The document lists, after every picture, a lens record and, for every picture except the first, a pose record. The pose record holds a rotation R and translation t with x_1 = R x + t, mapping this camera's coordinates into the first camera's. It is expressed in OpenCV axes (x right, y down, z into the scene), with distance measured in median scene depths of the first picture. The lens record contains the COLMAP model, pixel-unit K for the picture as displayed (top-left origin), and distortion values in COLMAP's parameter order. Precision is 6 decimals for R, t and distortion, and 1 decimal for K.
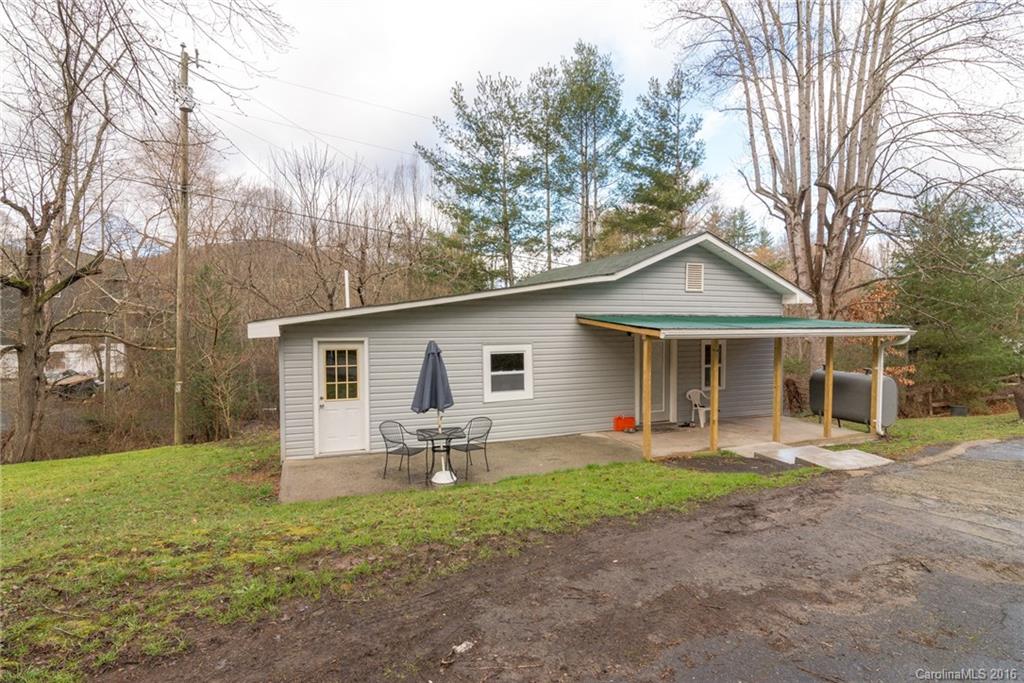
lens RADIAL K [[510.7, 0, 512.3], [0, 510.7, 342.3], [0, 0, 1]] dist [-0.002282, 0.000100]
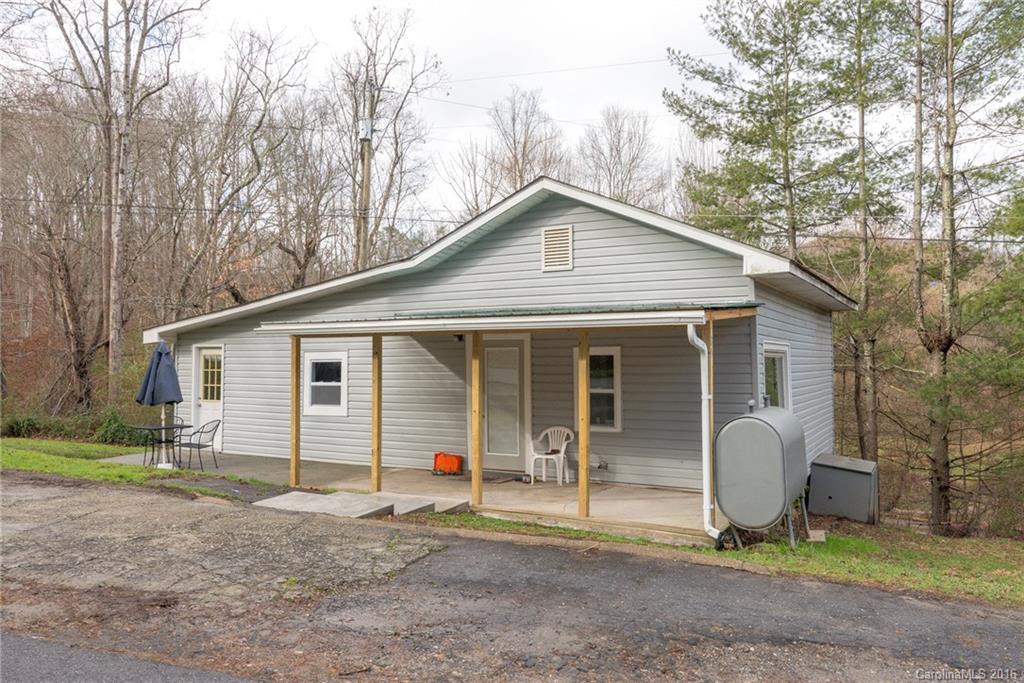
lens RADIAL K [[764.5, 0, 512.1], [0, 764.5, 341.5], [0, 0, 1]] dist [0.006741, 0.000724]
pose [[0.629419, -0.015664, -0.776908, 1.194970], [-0.028233, 0.998676, -0.043009, 0.034093], [0.776553, 0.049005, 0.628143, 0.419010]]
